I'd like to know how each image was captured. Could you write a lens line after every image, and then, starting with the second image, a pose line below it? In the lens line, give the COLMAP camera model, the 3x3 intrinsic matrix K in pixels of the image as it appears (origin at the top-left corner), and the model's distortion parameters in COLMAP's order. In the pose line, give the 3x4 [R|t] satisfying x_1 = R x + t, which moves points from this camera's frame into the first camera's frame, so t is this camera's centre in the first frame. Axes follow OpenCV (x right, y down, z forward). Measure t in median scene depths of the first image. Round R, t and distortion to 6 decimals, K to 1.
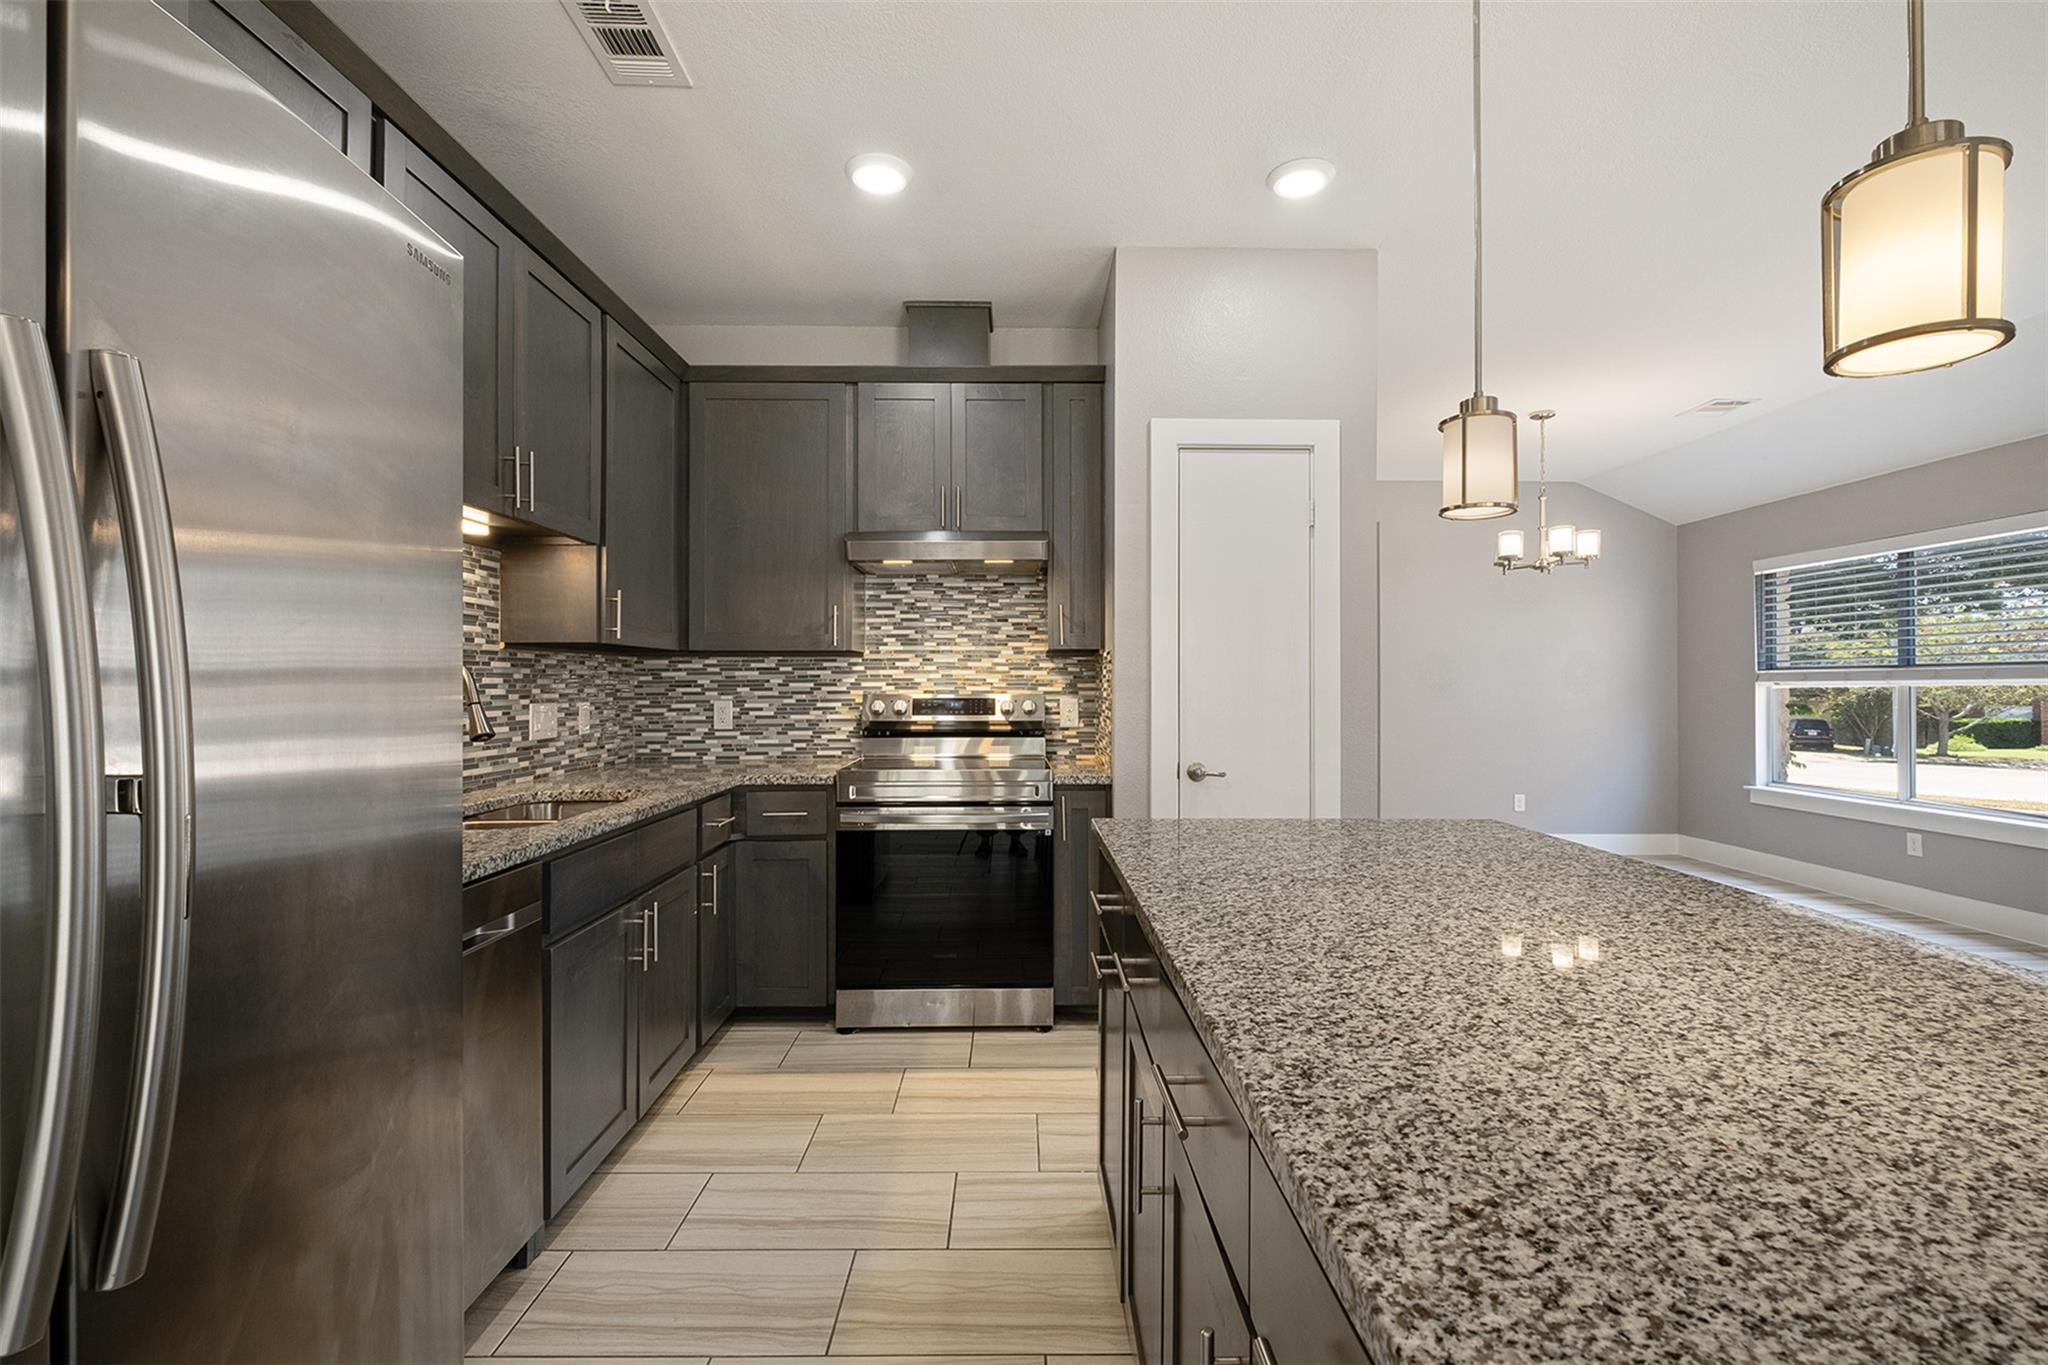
lens RADIAL K [[888.4, 0, 1021.0], [0, 888.4, 677.6], [0, 0, 1]] dist [0.003124, -0.005584]
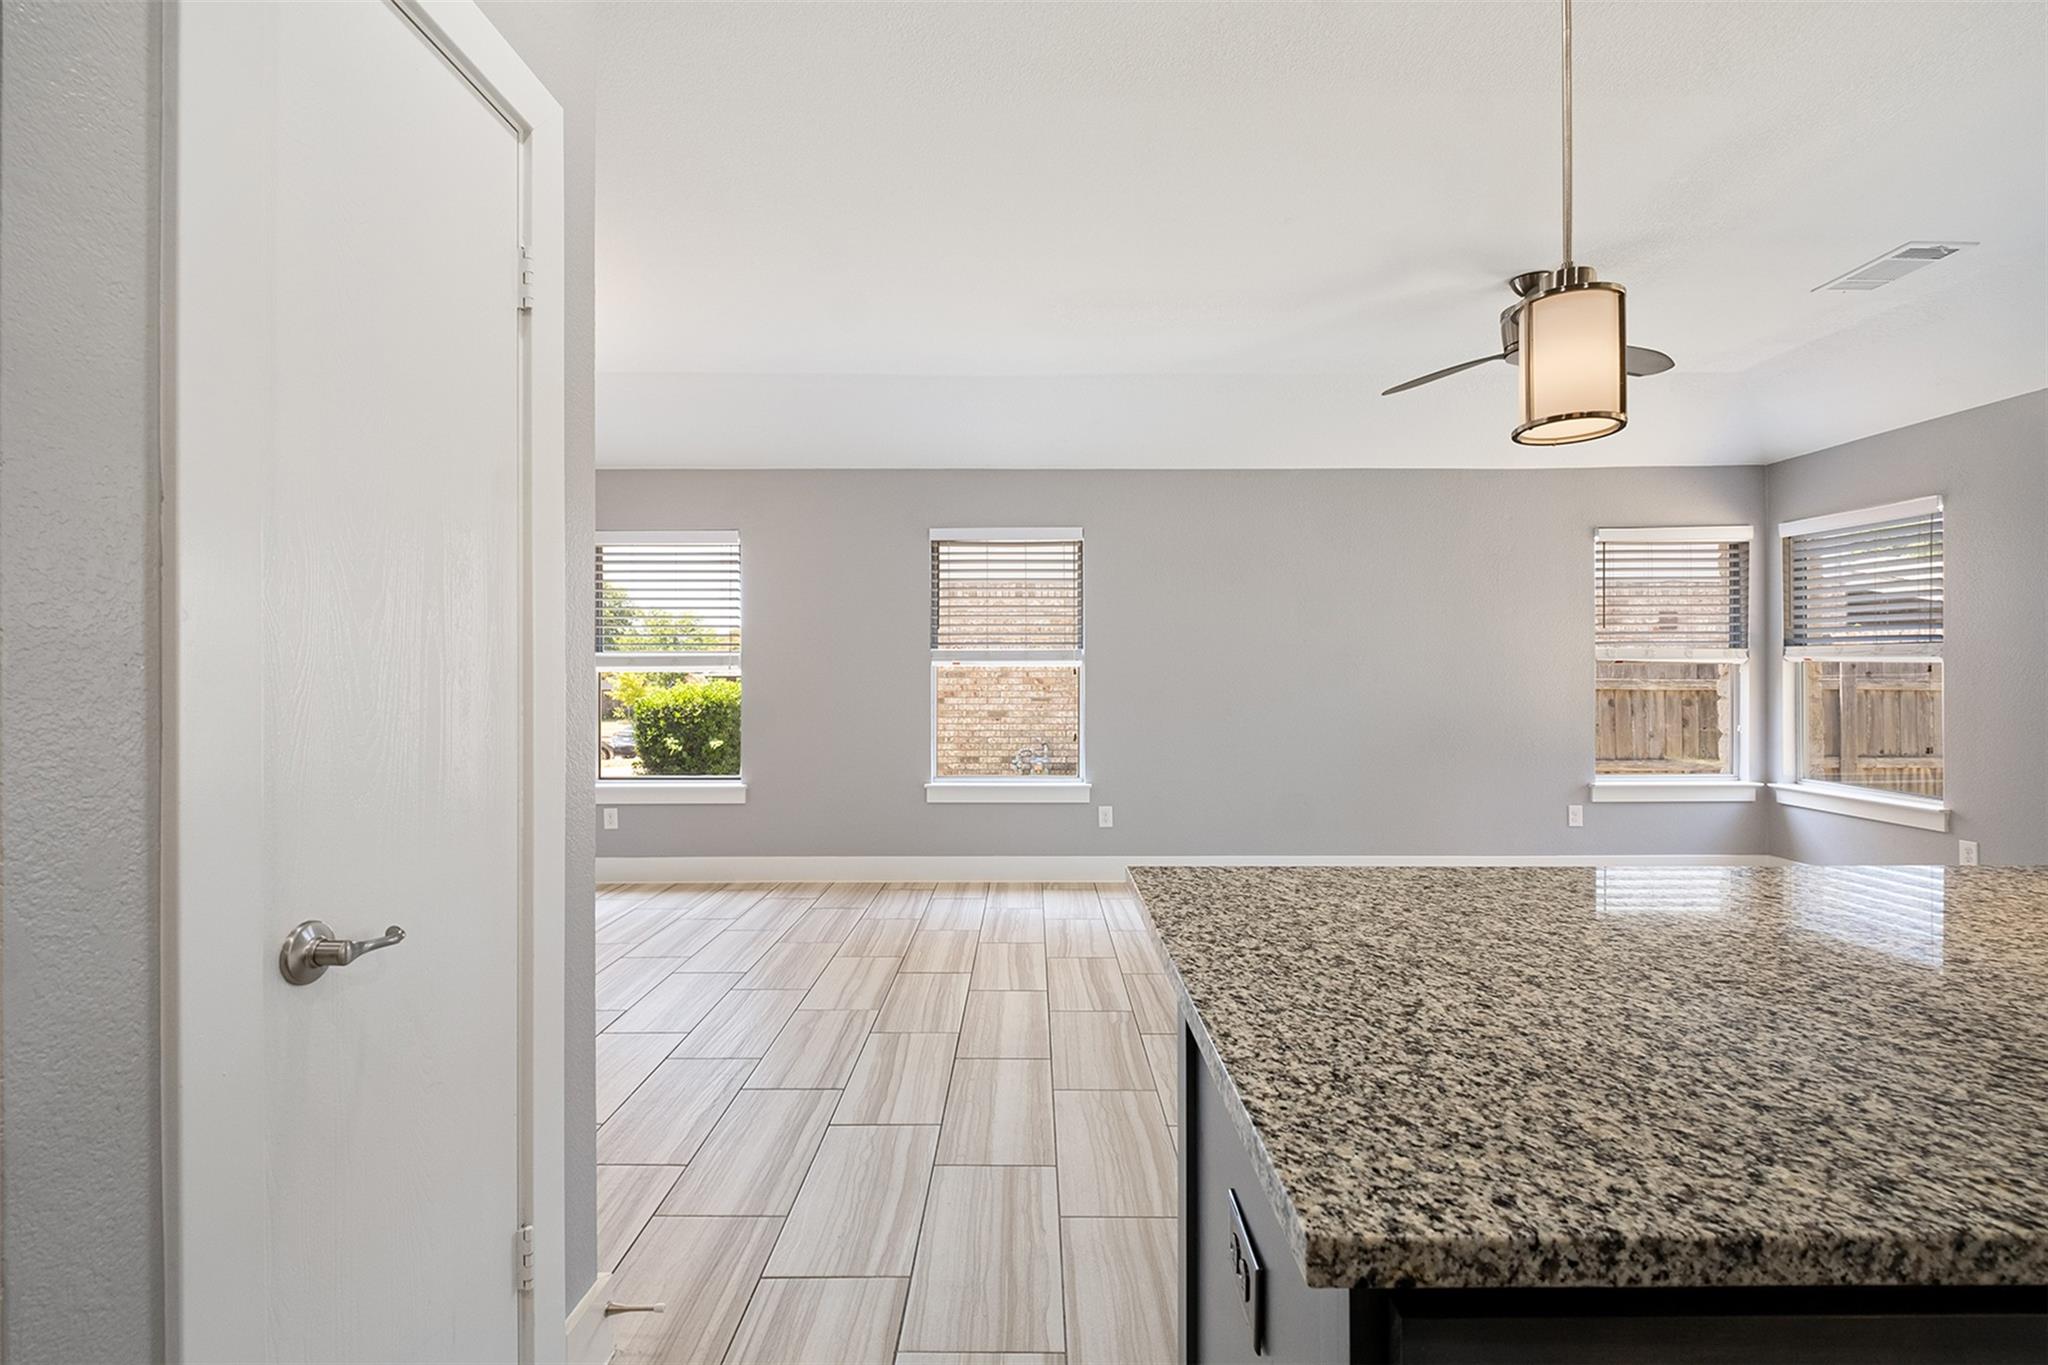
lens RADIAL K [[892.6, 0, 1027.1], [0, 892.6, 670.6], [0, 0, 1]] dist [-0.004412, -0.000497]
pose [[0.012906, -0.000119, 0.999917, -0.090624], [-0.009344, 0.999956, 0.000239, 0.003662], [-0.999873, -0.009346, 0.012904, 0.605487]]
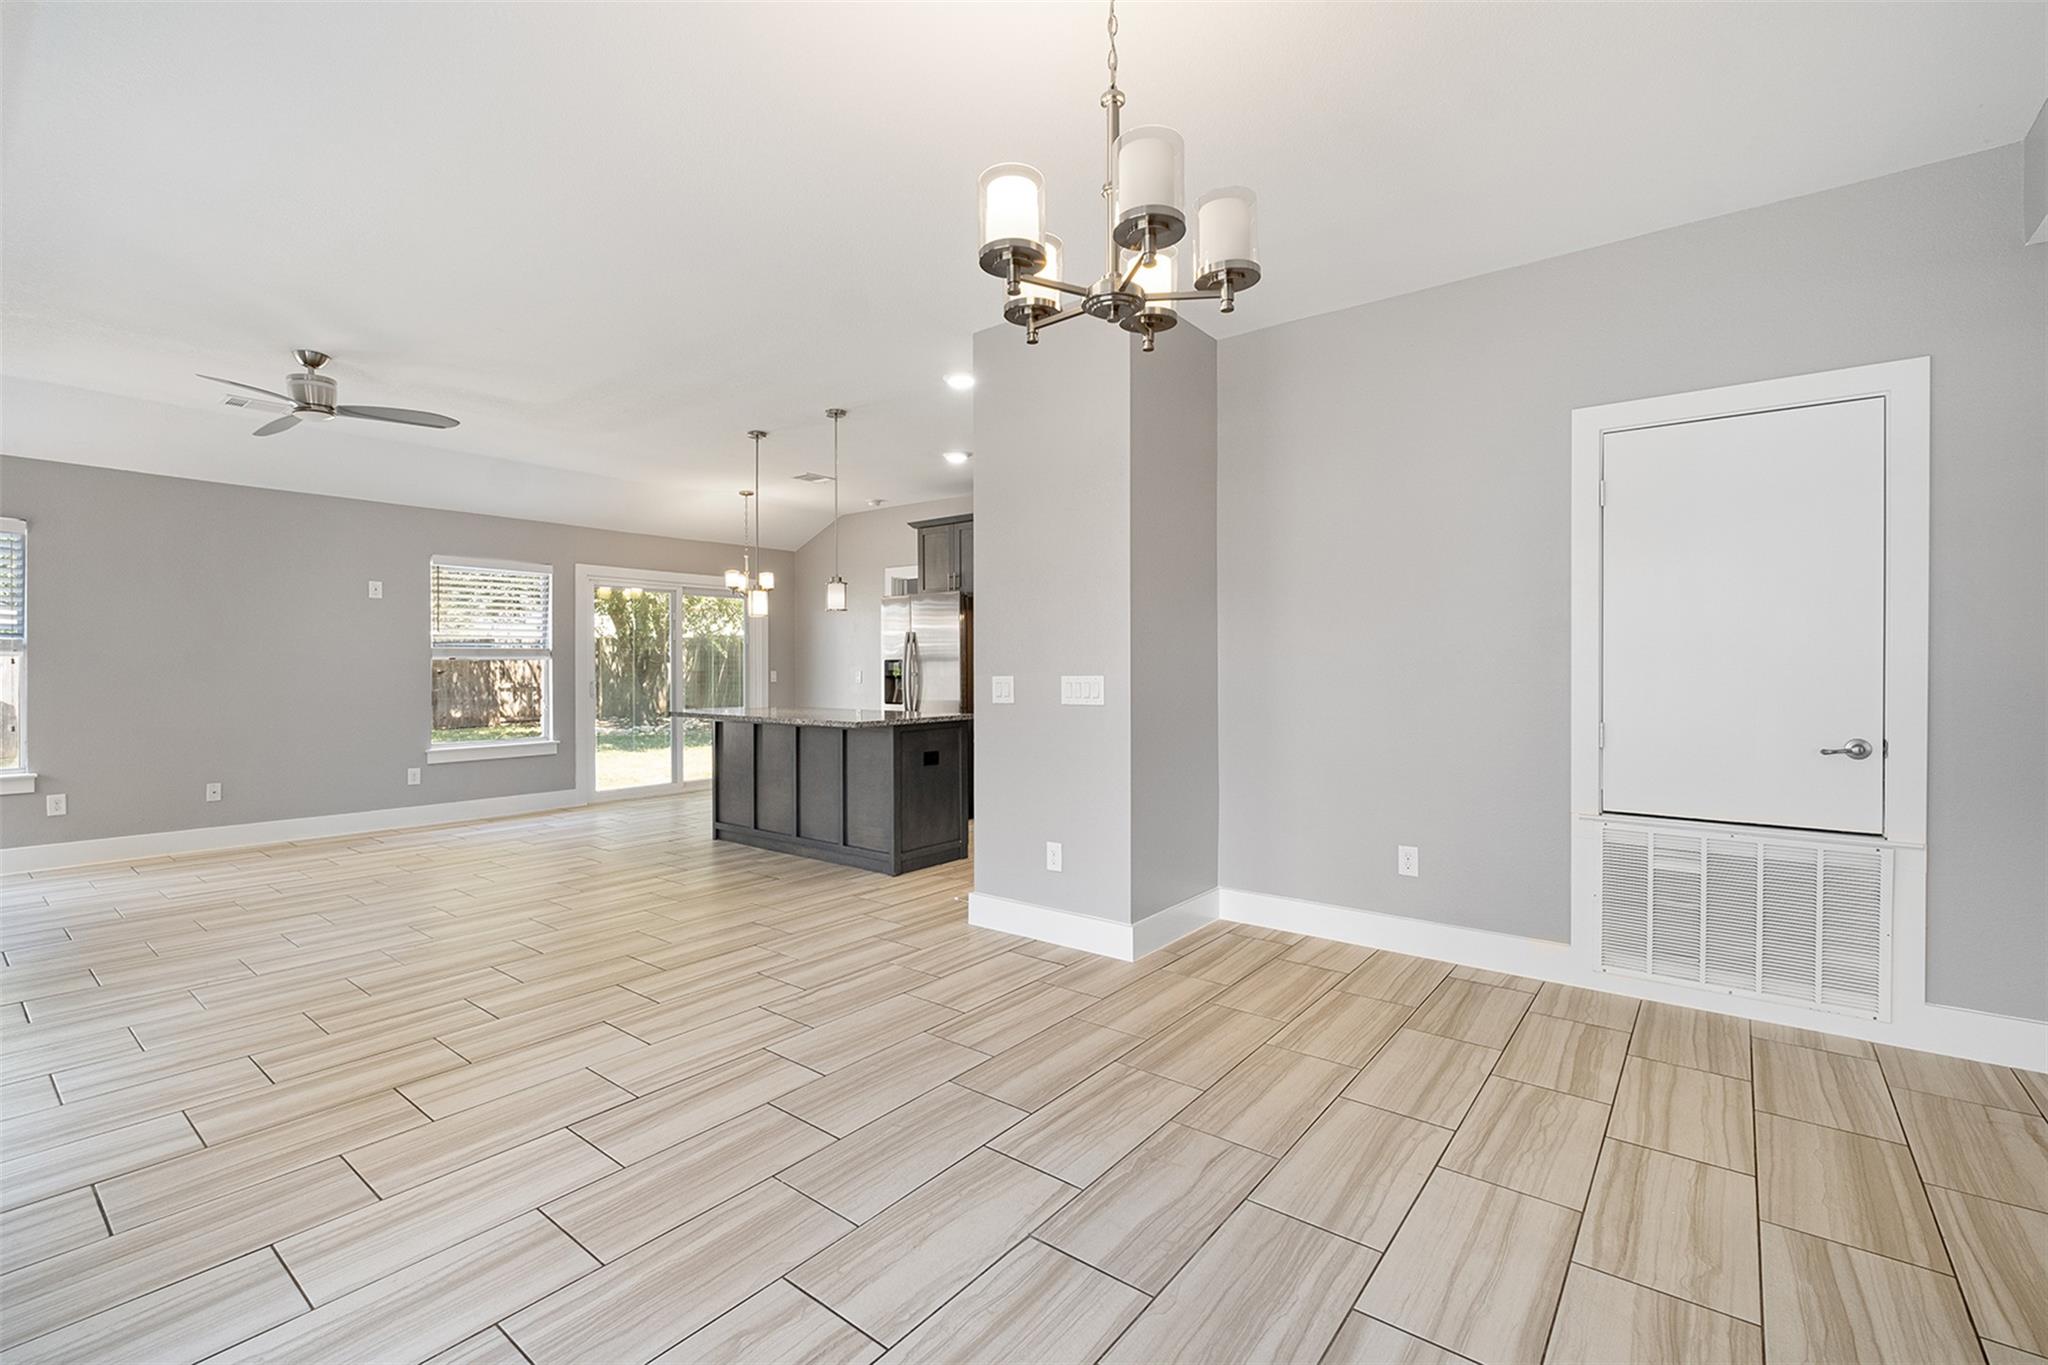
lens RADIAL K [[892.6, 0, 1027.1], [0, 892.6, 670.6], [0, 0, 1]] dist [-0.004412, -0.000497]
pose [[-0.623408, 0.005209, -0.781879, 1.141393], [0.008845, 0.999961, -0.000391, 0.019802], [0.781846, -0.007160, -0.623430, 1.547107]]
